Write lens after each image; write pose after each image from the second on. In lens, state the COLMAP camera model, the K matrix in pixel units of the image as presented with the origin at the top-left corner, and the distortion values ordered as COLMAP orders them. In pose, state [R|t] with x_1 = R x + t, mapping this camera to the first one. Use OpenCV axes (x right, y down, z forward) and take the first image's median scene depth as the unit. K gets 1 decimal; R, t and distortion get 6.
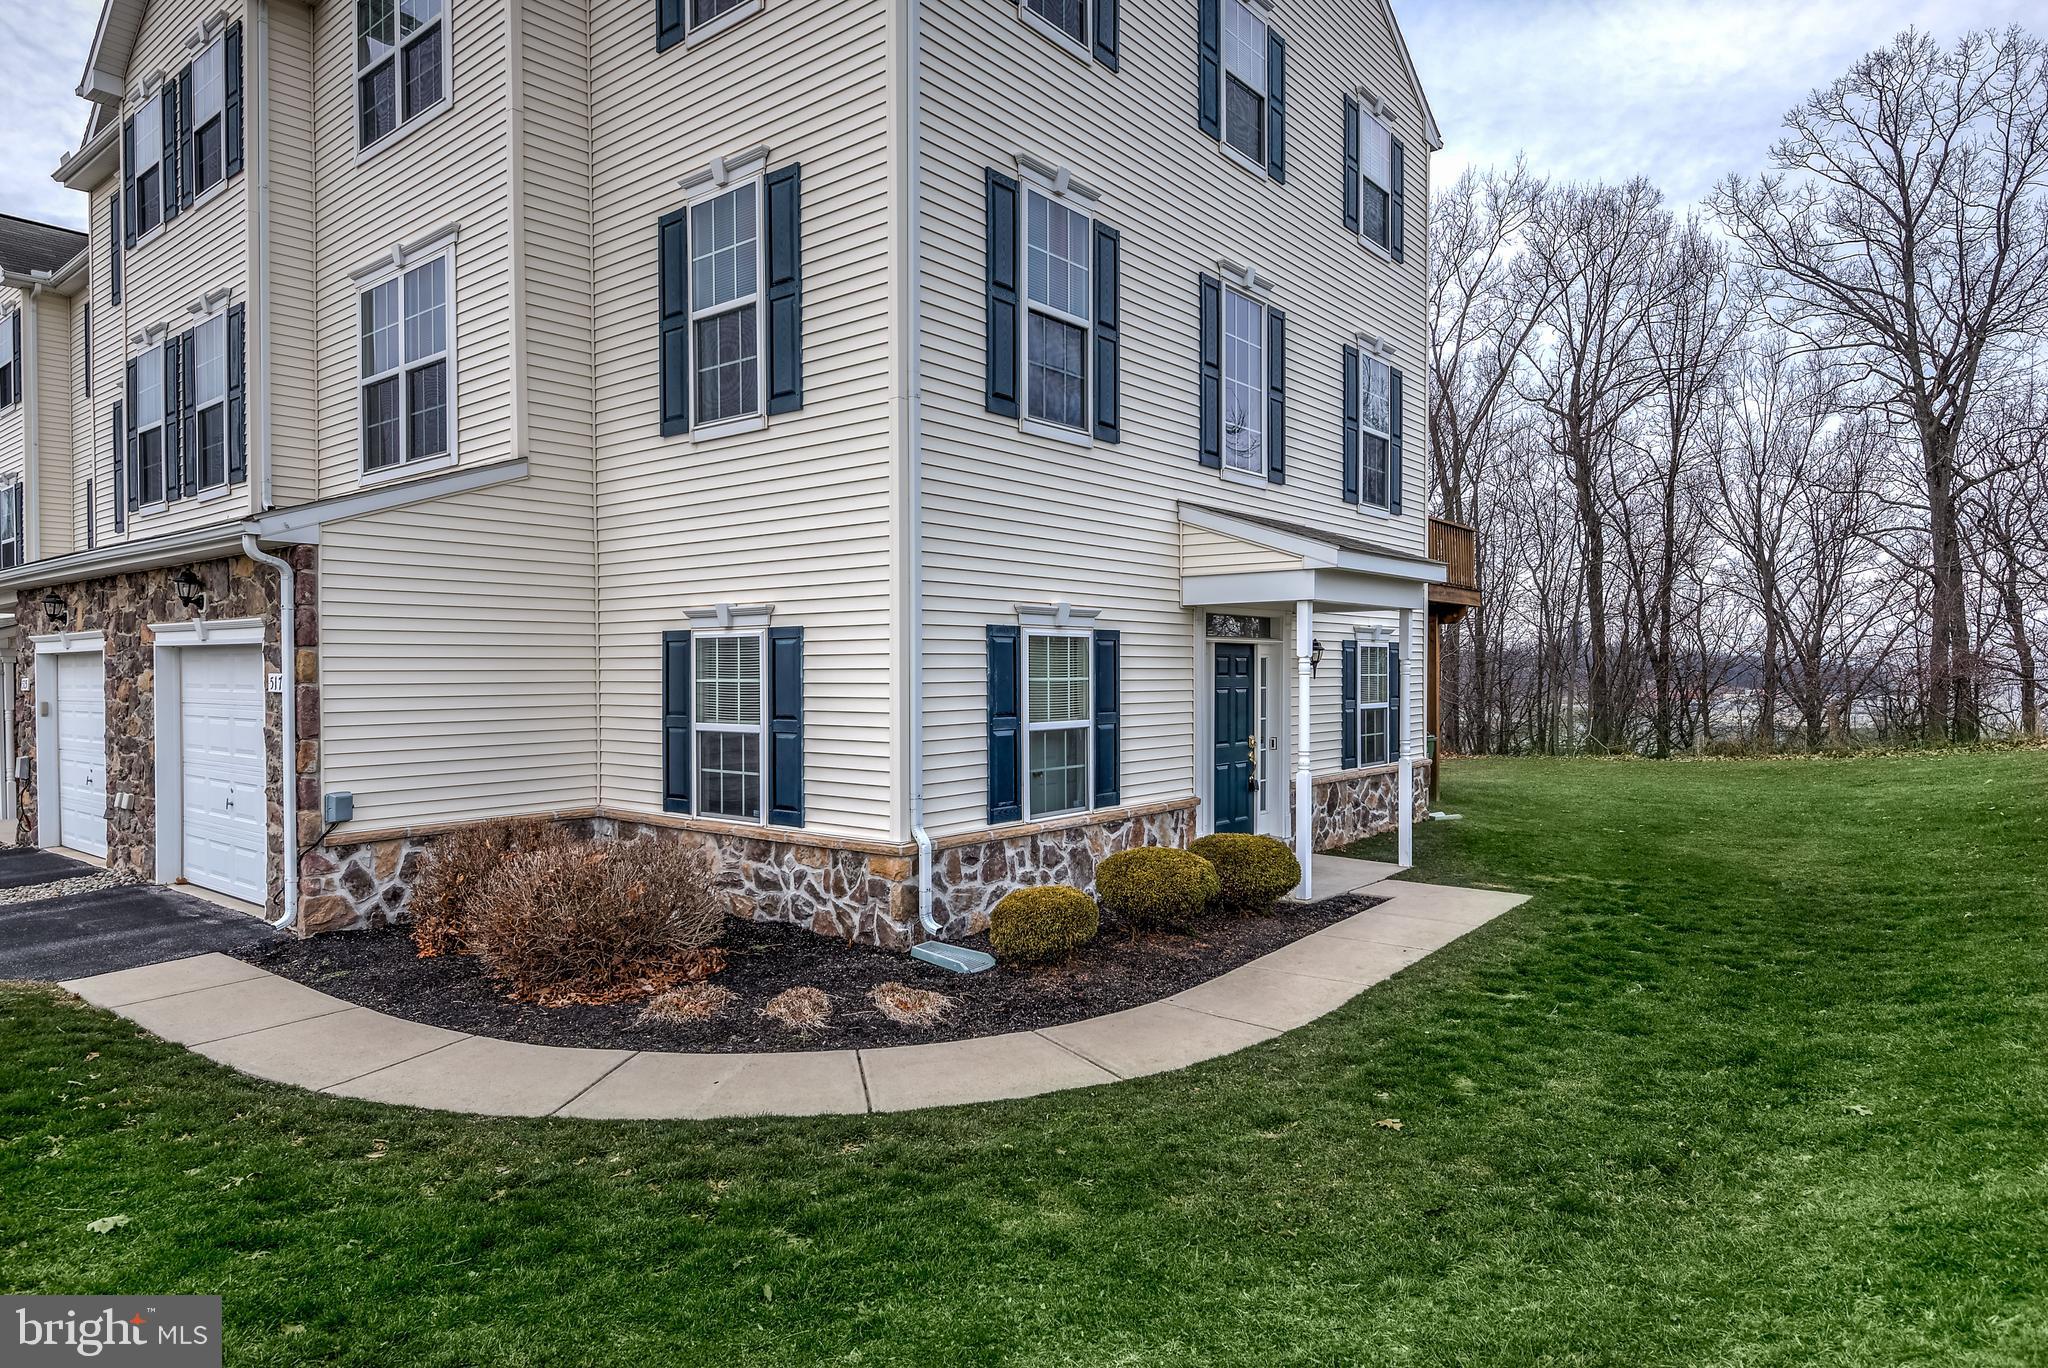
lens RADIAL K [[1216.8, 0, 1010.3], [0, 1216.8, 686.7], [0, 0, 1]] dist [0.008744, -0.006620]
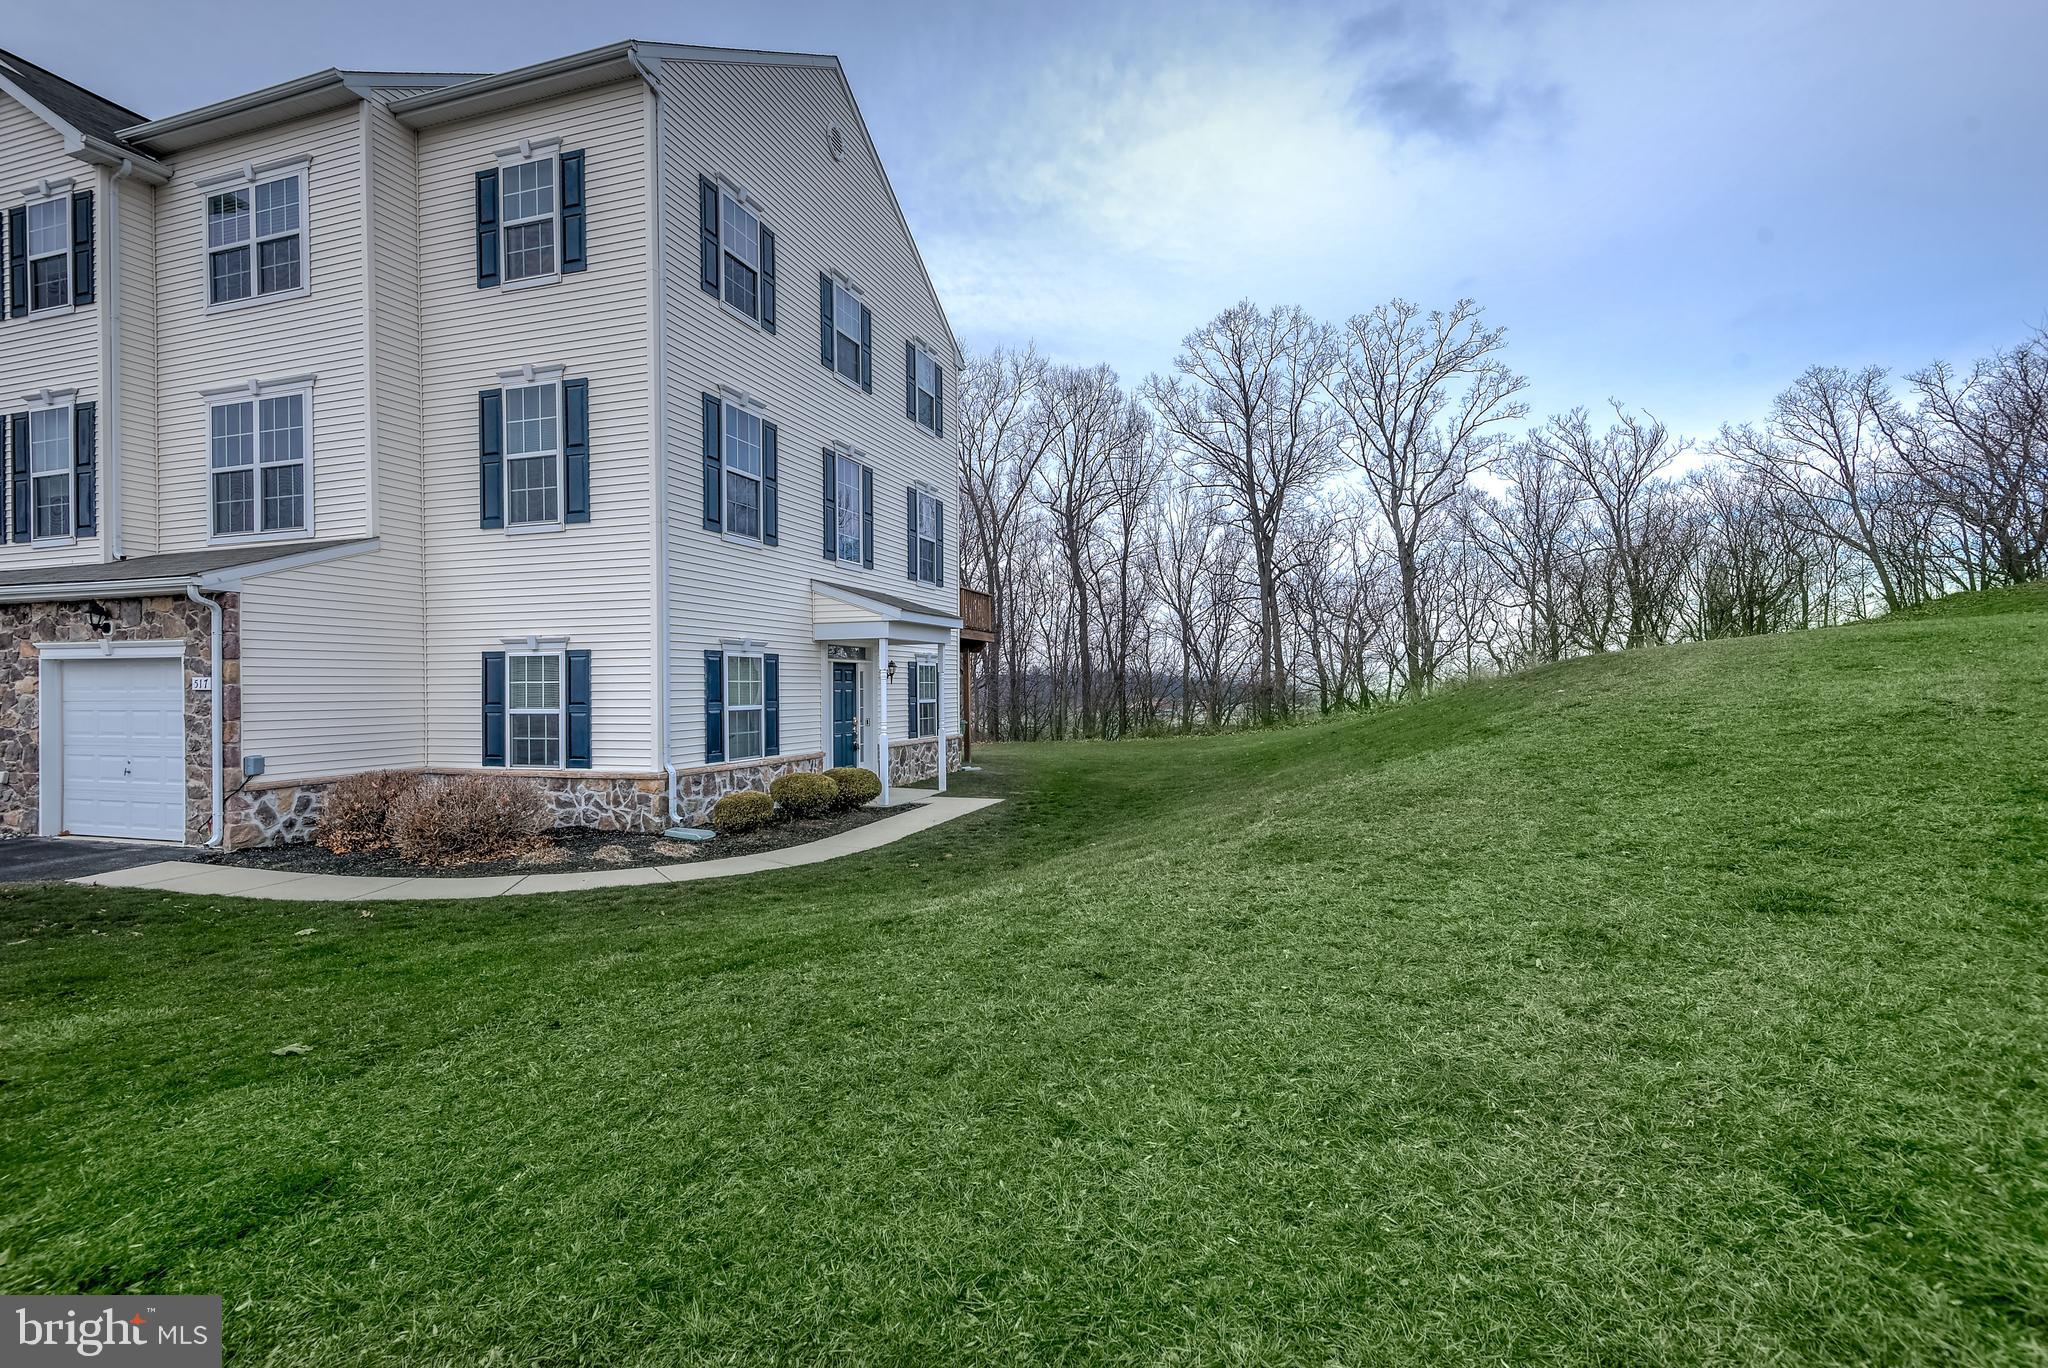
lens RADIAL K [[966.4, 0, 1021.5], [0, 966.4, 689.0], [0, 0, 1]] dist [0.012387, 0.000200]
pose [[0.933782, -0.003767, 0.357822, -0.081476], [0.008996, 0.999876, -0.012949, 0.024703], [-0.357729, 0.015310, 0.933700, -0.415863]]
